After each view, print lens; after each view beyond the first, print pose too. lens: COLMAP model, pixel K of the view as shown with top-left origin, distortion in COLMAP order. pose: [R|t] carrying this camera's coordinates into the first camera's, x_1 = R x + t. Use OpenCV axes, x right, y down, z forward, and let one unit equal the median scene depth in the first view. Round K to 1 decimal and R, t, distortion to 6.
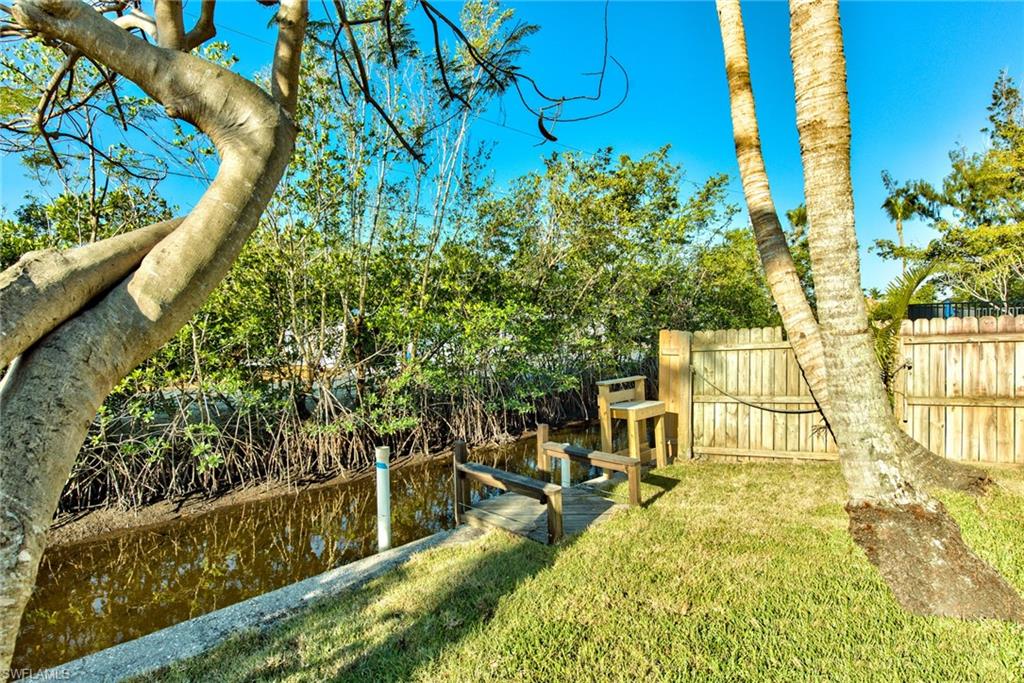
lens RADIAL K [[535.1, 0, 508.4], [0, 535.1, 312.0], [0, 0, 1]] dist [-0.012873, -0.000442]
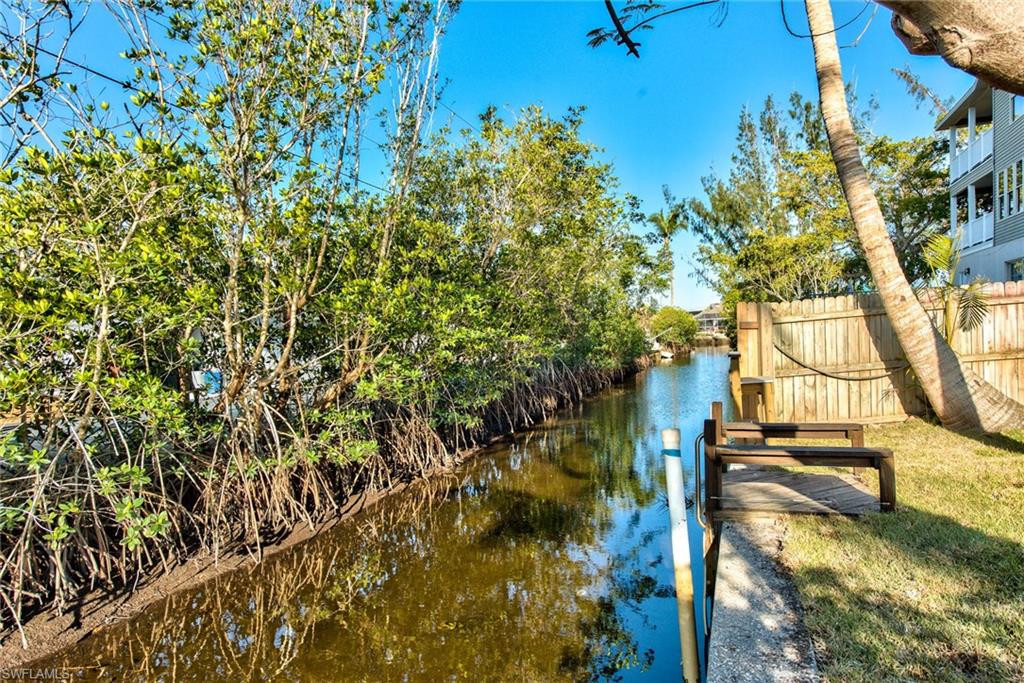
lens RADIAL K [[617.4, 0, 511.6], [0, 617.4, 346.1], [0, 0, 1]] dist [-0.008120, -0.003614]
pose [[0.892591, -0.026940, 0.450062, -0.496680], [0.019536, 0.999587, 0.021088, 0.072868], [-0.450444, -0.010031, 0.892749, 0.214124]]
